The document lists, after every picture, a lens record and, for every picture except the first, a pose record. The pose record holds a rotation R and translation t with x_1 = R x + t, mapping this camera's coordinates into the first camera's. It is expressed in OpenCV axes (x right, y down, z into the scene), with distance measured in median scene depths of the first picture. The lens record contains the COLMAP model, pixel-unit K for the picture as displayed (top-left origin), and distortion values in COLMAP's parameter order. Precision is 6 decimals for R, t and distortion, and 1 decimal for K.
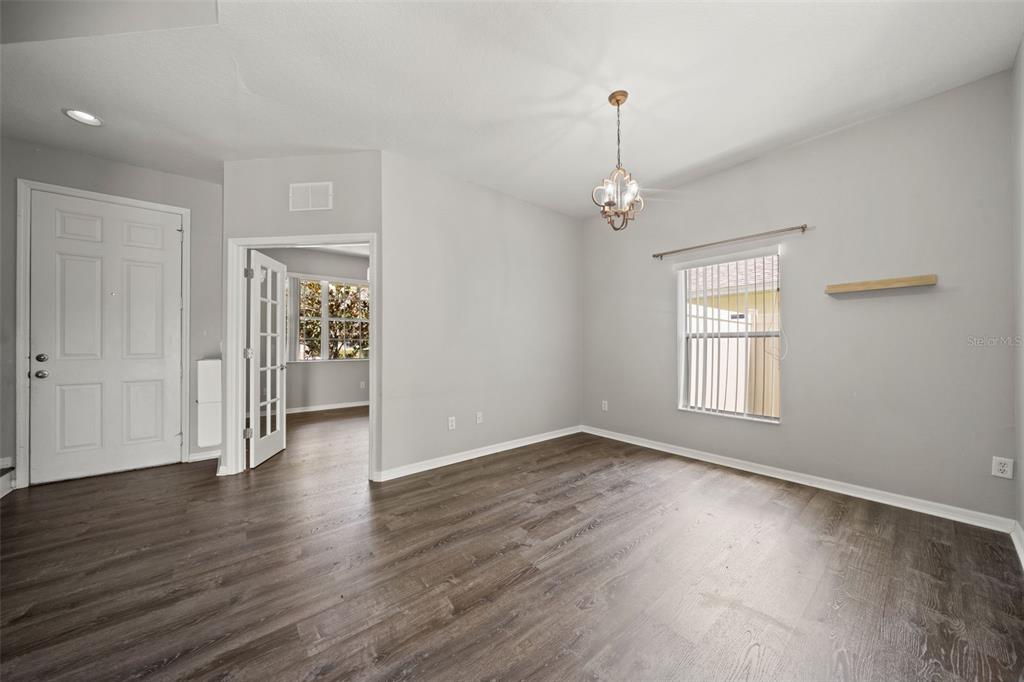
lens RADIAL K [[350.4, 0, 512.7], [0, 350.4, 342.9], [0, 0, 1]] dist [-0.005162, 0.000046]
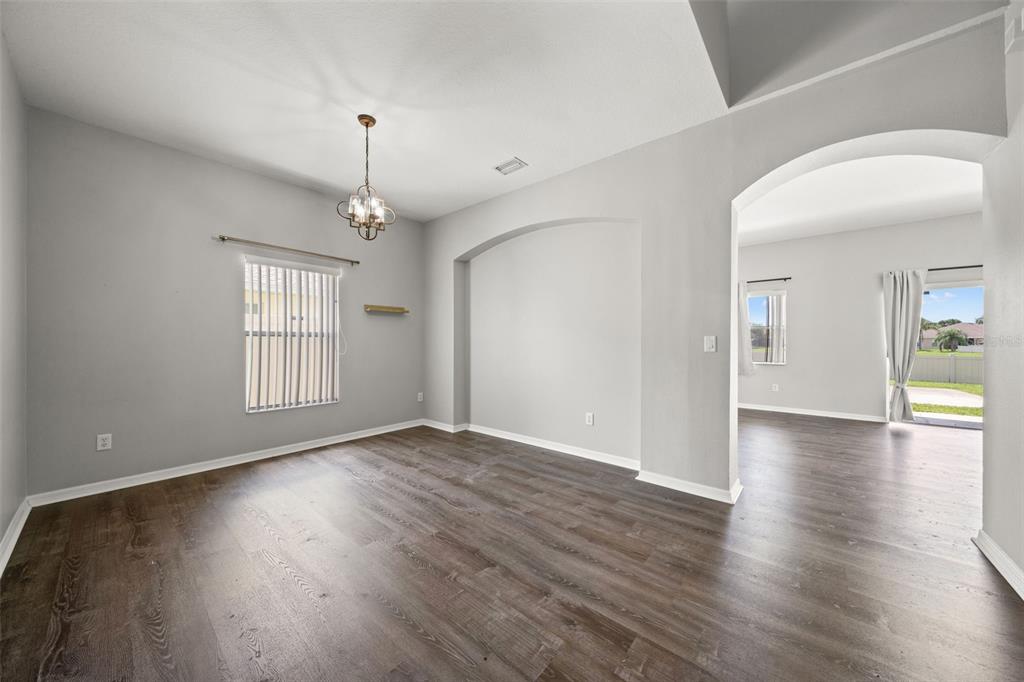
lens RADIAL K [[350.4, 0, 515.3], [0, 350.4, 343.1], [0, 0, 1]] dist [-0.005162, 0.000046]
pose [[-0.176729, 0.000098, 0.984260, -0.759464], [-0.001260, 0.999999, -0.000326, 0.005204], [-0.984259, -0.001298, -0.176729, 0.636313]]
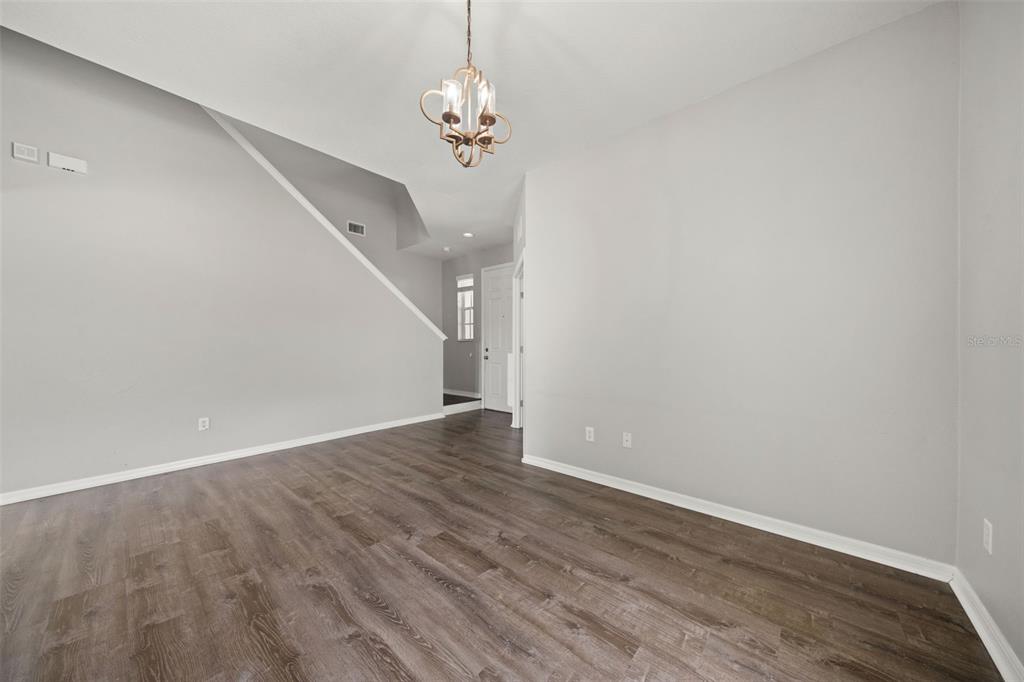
lens RADIAL K [[350.4, 0, 508.7], [0, 350.4, 344.7], [0, 0, 1]] dist [-0.005162, 0.000046]
pose [[0.153419, 0.002725, -0.988157, 0.822133], [0.001770, 0.999994, 0.003032, 0.005714], [0.988160, -0.002214, 0.153413, 0.844316]]
